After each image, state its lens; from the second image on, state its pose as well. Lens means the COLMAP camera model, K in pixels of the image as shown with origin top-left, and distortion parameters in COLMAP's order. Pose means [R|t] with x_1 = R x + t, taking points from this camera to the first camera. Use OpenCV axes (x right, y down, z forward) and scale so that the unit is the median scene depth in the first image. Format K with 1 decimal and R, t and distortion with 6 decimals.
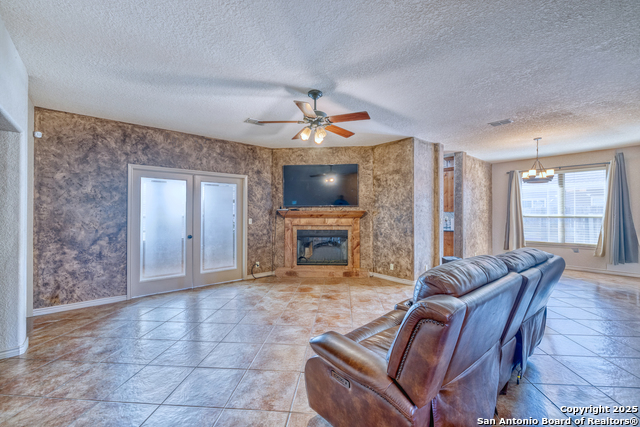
lens RADIAL K [[269.1, 0, 321.2], [0, 269.1, 210.5], [0, 0, 1]] dist [0.001126, 0.000164]
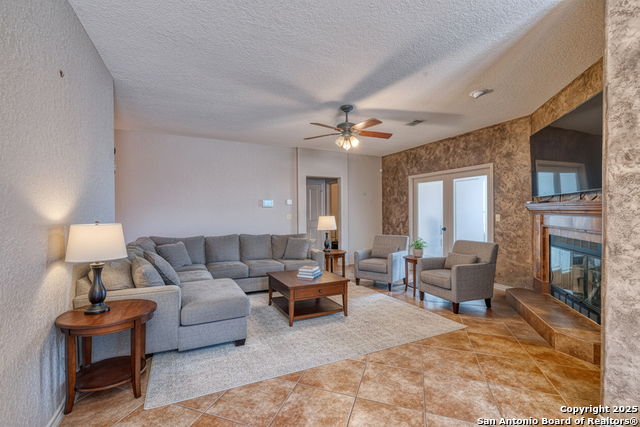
lens RADIAL K [[269.1, 0, 321.2], [0, 269.1, 210.5], [0, 0, 1]] dist [0.001126, 0.000164]
pose [[-0.248662, 0.001791, -0.968589, 0.665695], [0.013704, 0.999905, -0.001669, 0.012233], [0.968493, -0.013689, -0.248663, 0.683912]]
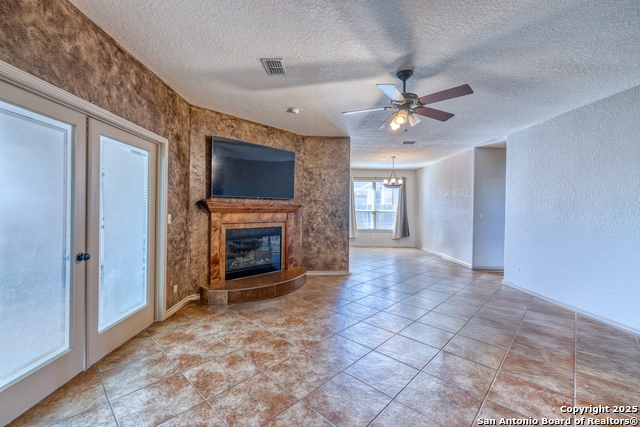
lens RADIAL K [[269.1, 0, 321.2], [0, 269.1, 210.5], [0, 0, 1]] dist [0.001126, 0.000164]
pose [[0.625234, 0.003920, 0.780427, -0.515977], [-0.020954, 0.999711, 0.011766, 0.008010], [-0.780156, -0.023709, 0.625136, 0.373688]]
